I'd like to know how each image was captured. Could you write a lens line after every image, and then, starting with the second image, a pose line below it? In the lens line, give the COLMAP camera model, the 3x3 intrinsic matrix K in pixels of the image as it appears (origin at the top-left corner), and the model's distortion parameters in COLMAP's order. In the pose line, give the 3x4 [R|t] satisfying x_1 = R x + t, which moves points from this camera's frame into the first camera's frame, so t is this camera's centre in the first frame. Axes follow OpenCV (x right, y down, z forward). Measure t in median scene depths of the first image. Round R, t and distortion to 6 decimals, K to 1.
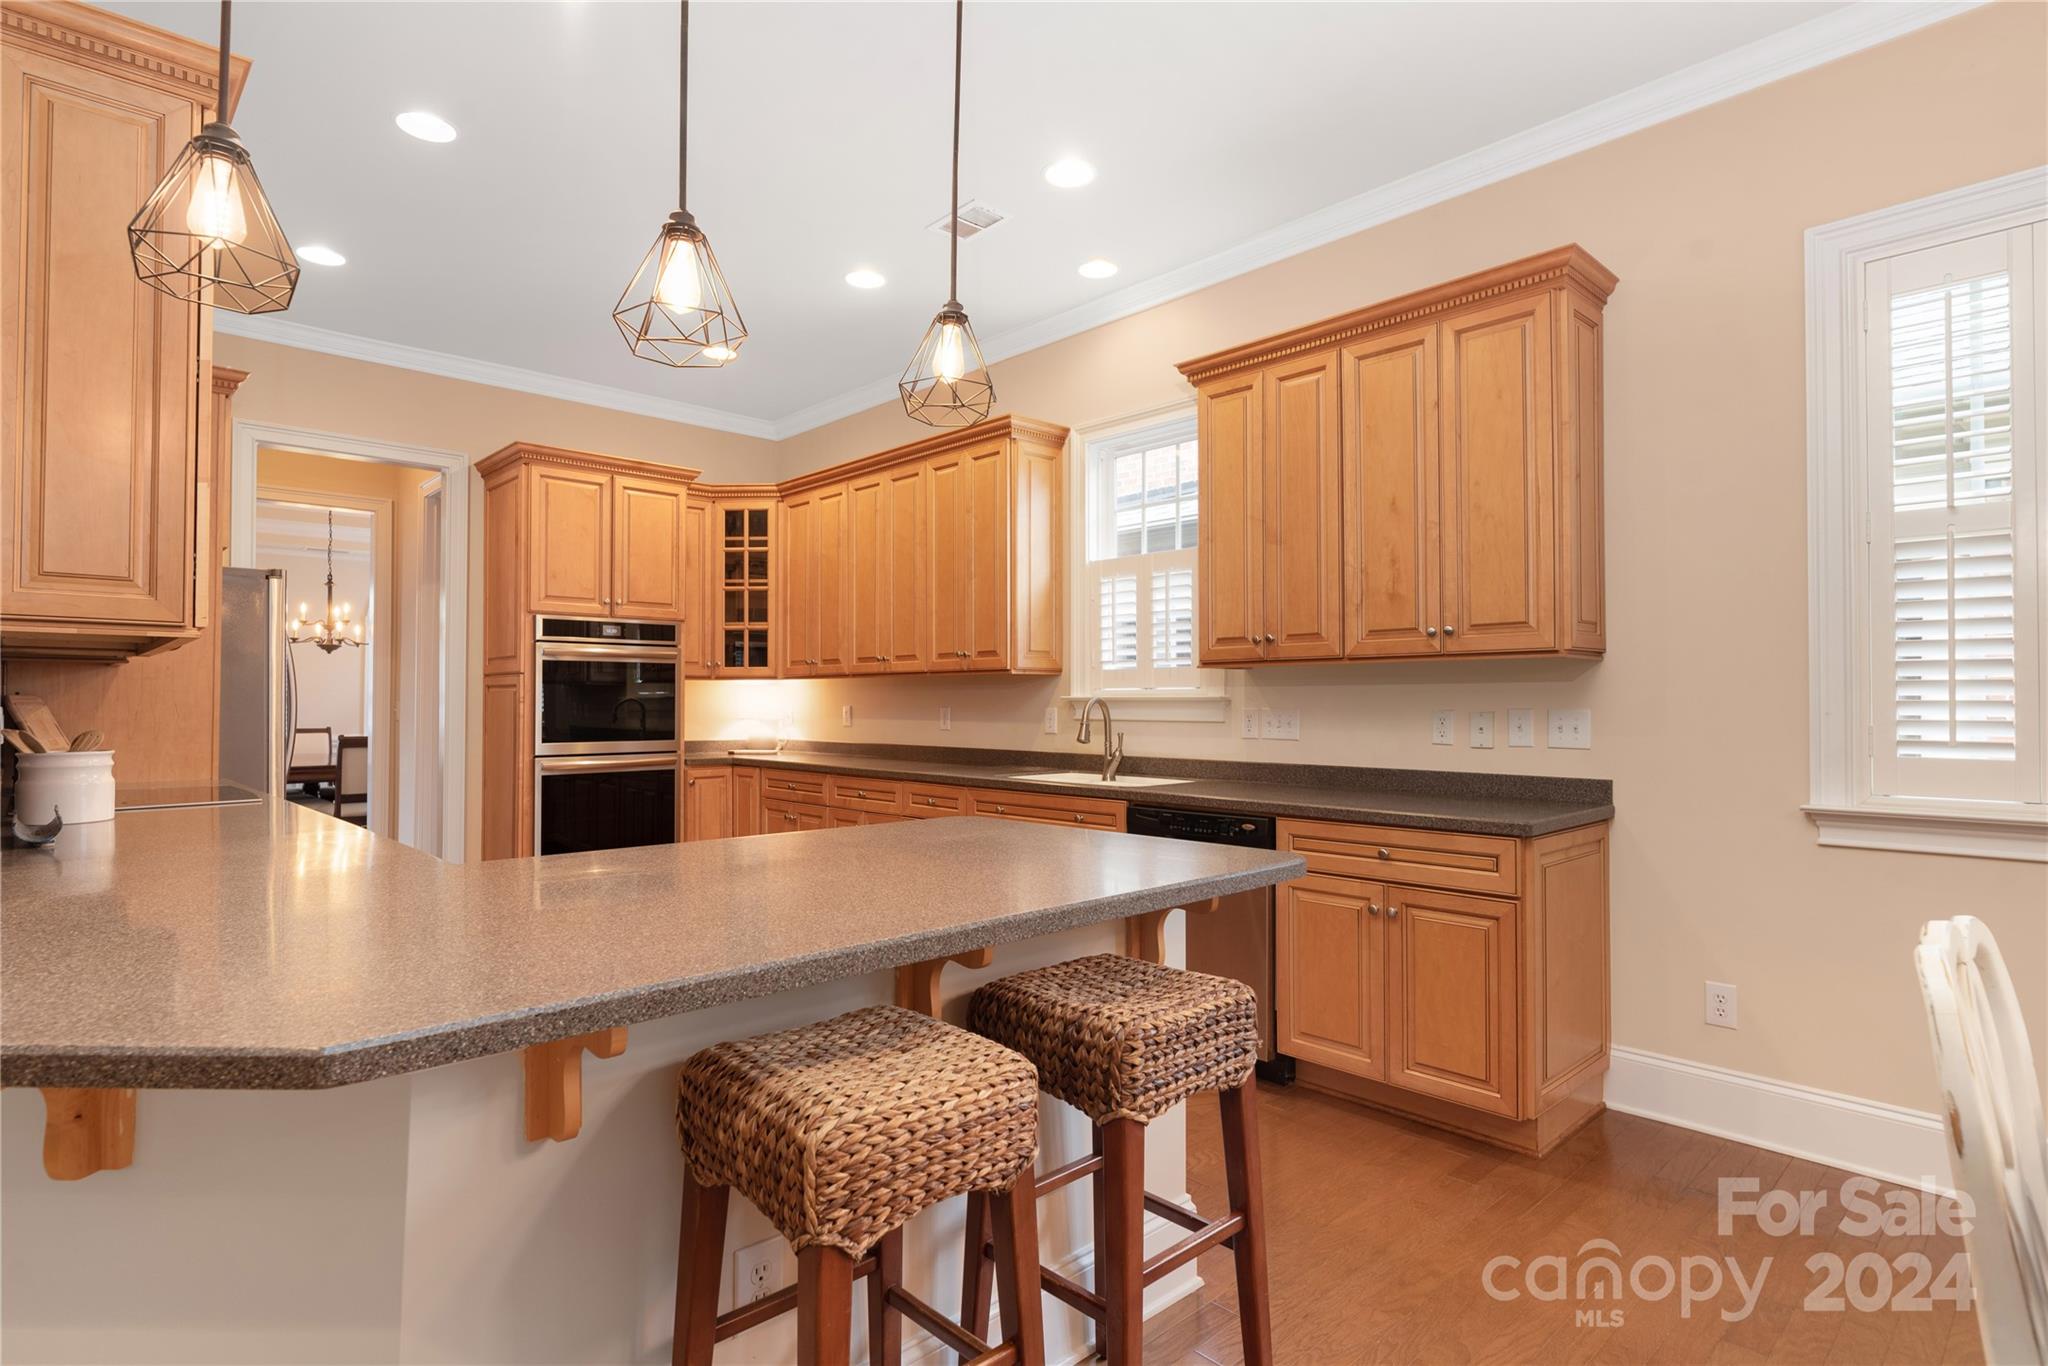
lens RADIAL K [[1057.5, 0, 1003.5], [0, 1057.5, 691.1], [0, 0, 1]] dist [0.003484, 0.000377]
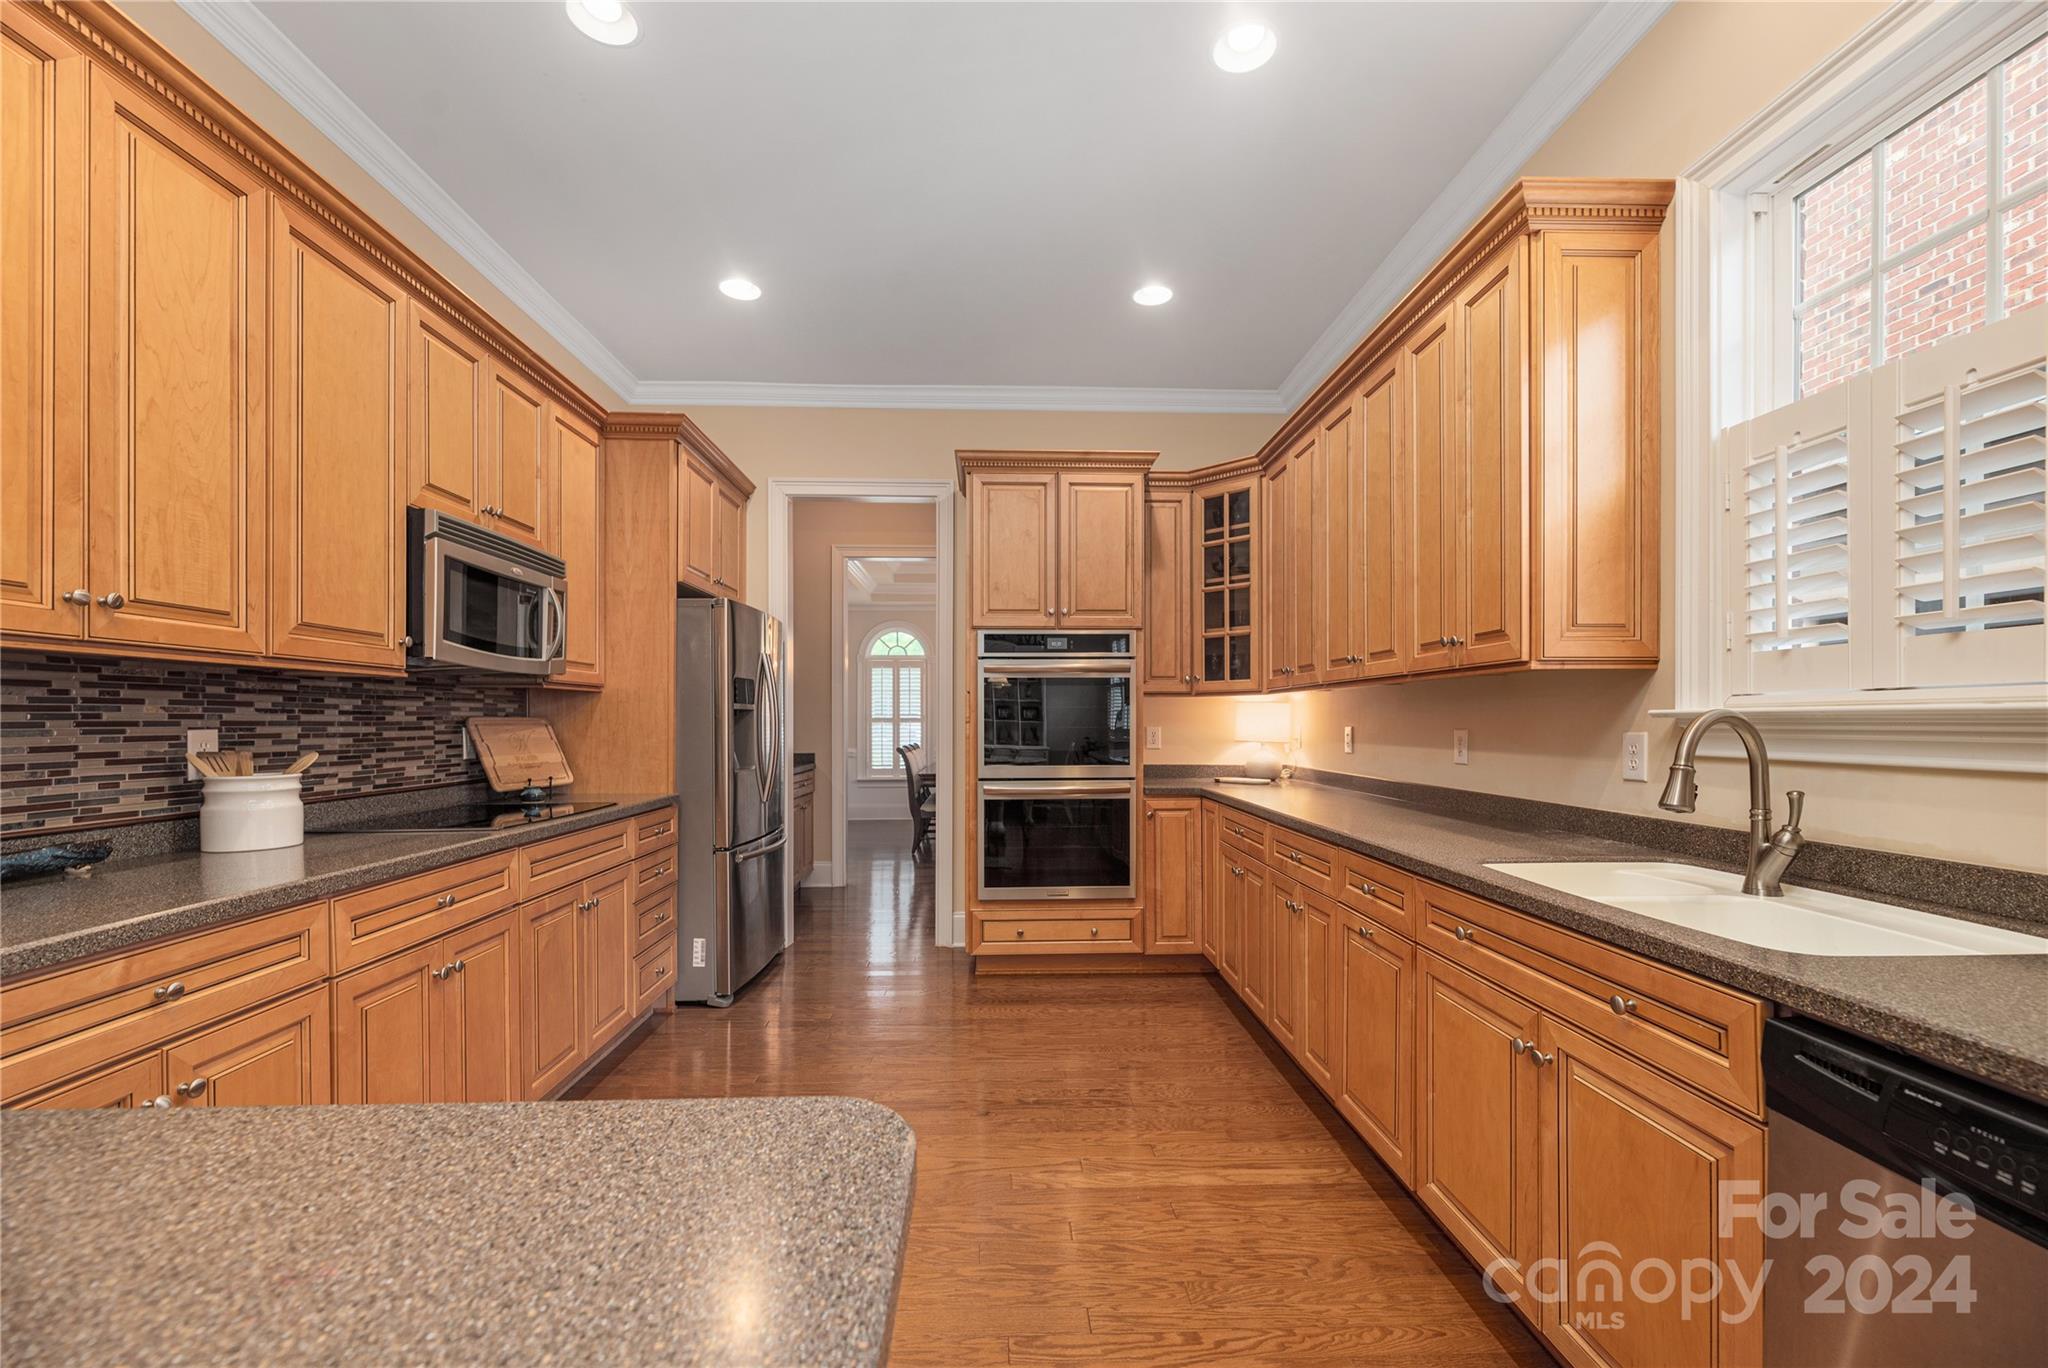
lens RADIAL K [[835.5, 0, 1026.9], [0, 835.5, 723.0], [0, 0, 1]] dist [-0.002656, 0.000514]
pose [[0.763565, -0.000009, -0.645731, 0.078938], [0.007157, 0.999939, 0.008449, 0.005402], [0.645692, -0.011073, 0.763518, 0.462101]]
